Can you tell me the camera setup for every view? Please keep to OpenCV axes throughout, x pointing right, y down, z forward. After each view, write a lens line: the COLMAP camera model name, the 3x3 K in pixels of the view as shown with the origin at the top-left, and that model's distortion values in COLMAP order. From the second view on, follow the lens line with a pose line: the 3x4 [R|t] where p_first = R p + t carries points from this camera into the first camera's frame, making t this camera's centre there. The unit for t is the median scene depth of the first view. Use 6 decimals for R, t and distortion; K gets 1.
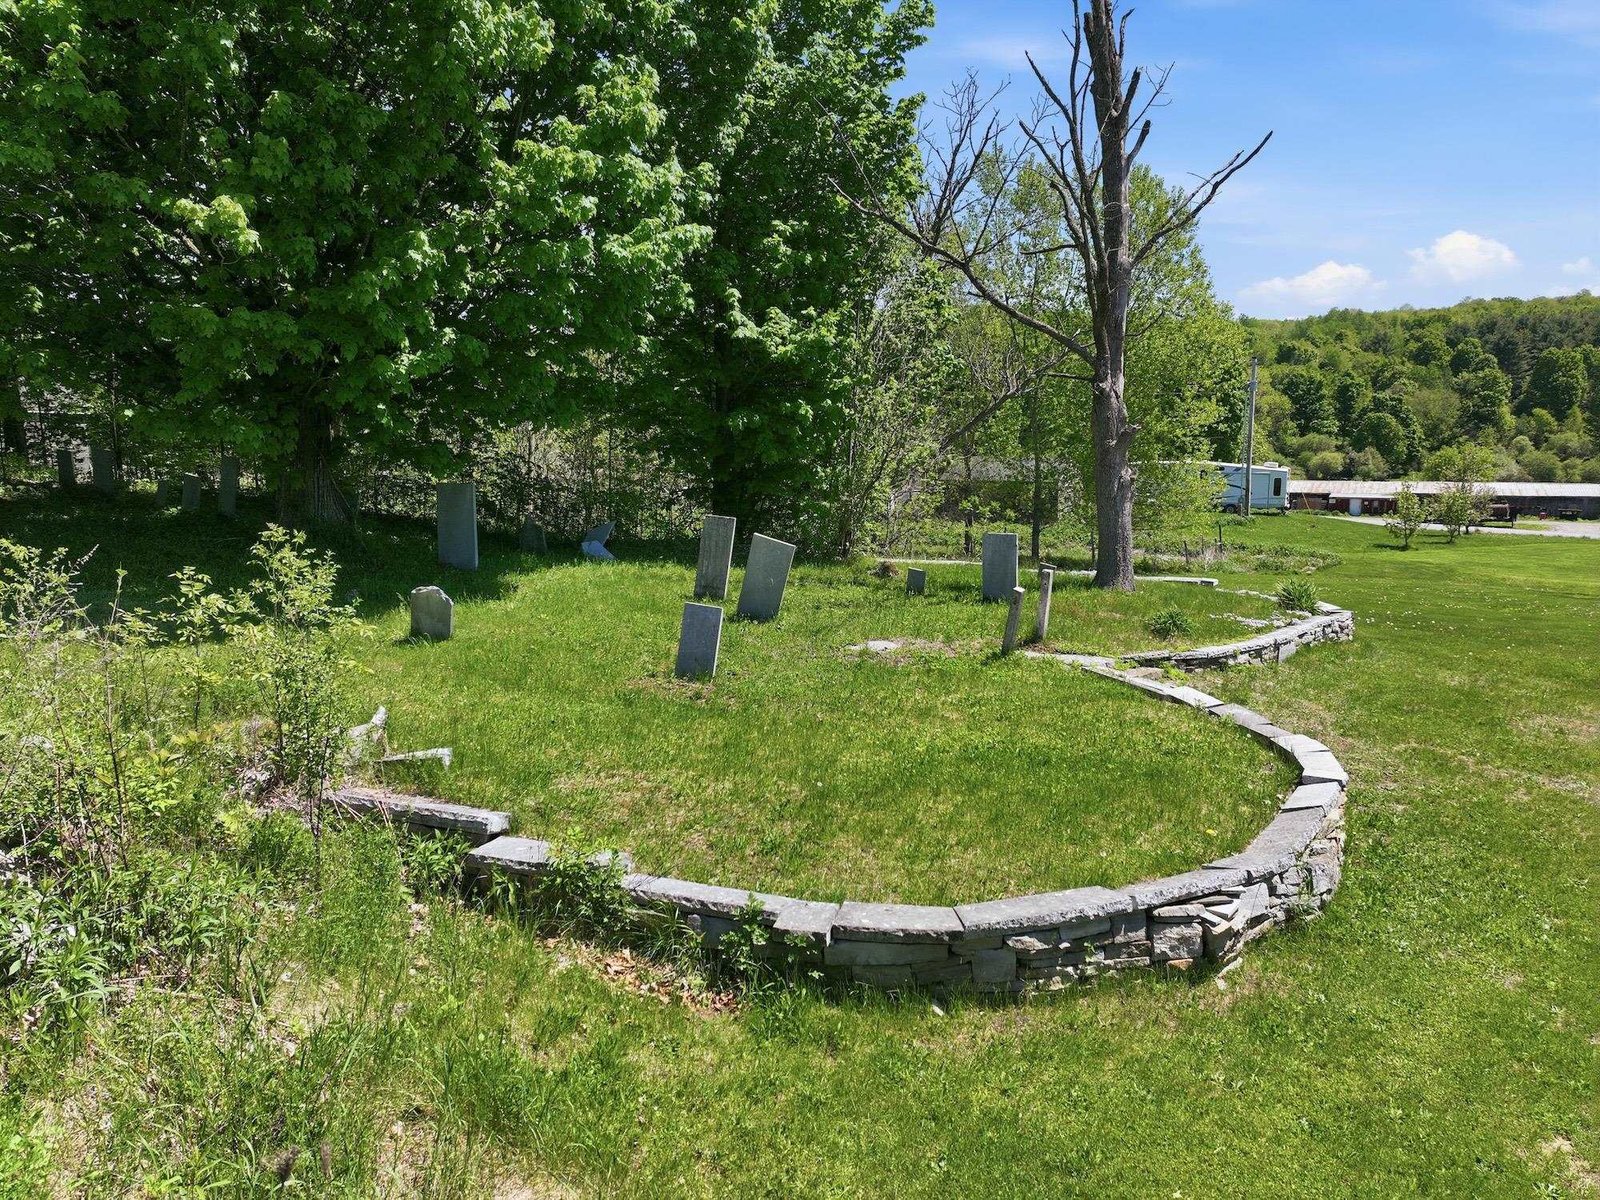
lens RADIAL K [[1123.8, 0, 803.4], [0, 1123.8, 594.3], [0, 0, 1]] dist [0.003385, 0.005973]
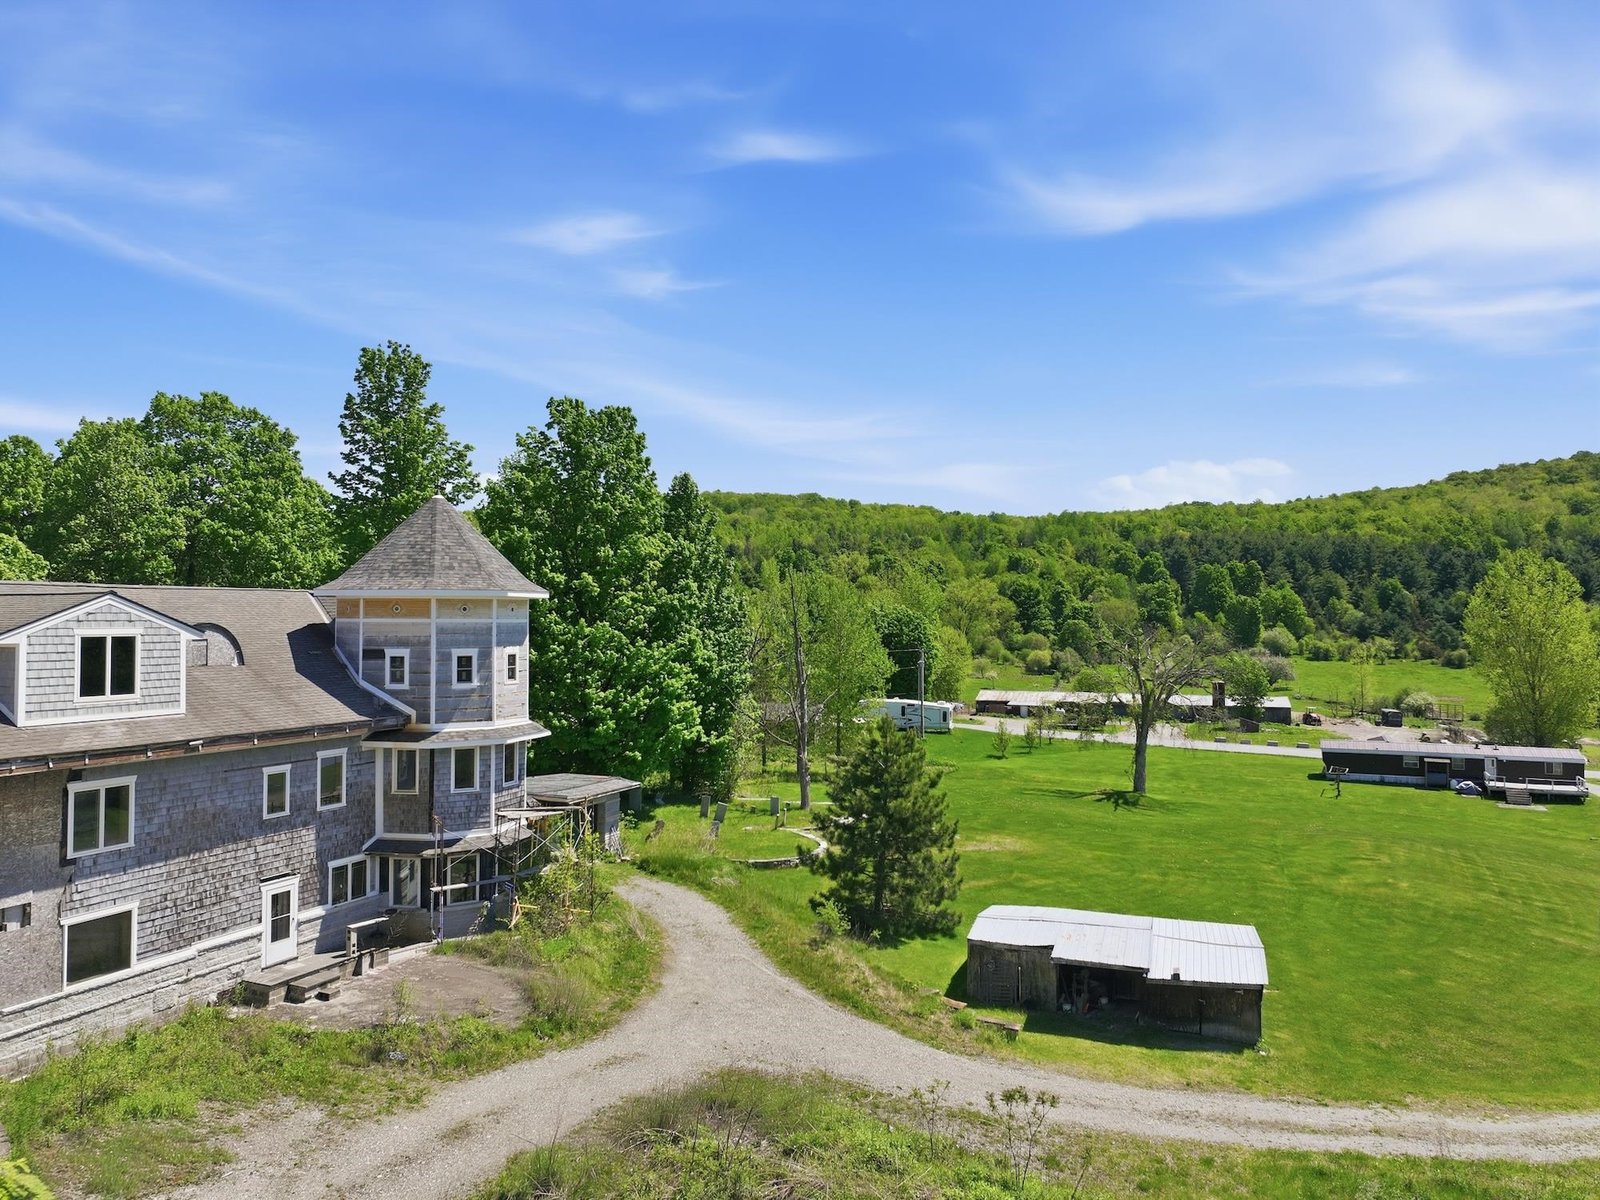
lens RADIAL K [[1123.8, 0, 803.4], [0, 1123.8, 594.3], [0, 0, 1]] dist [0.003385, 0.005973]
pose [[0.982936, 0.006166, 0.183845, -0.025342], [0.020603, 0.989459, -0.143343, -0.010692], [-0.182791, 0.144685, 0.972447, -0.165071]]
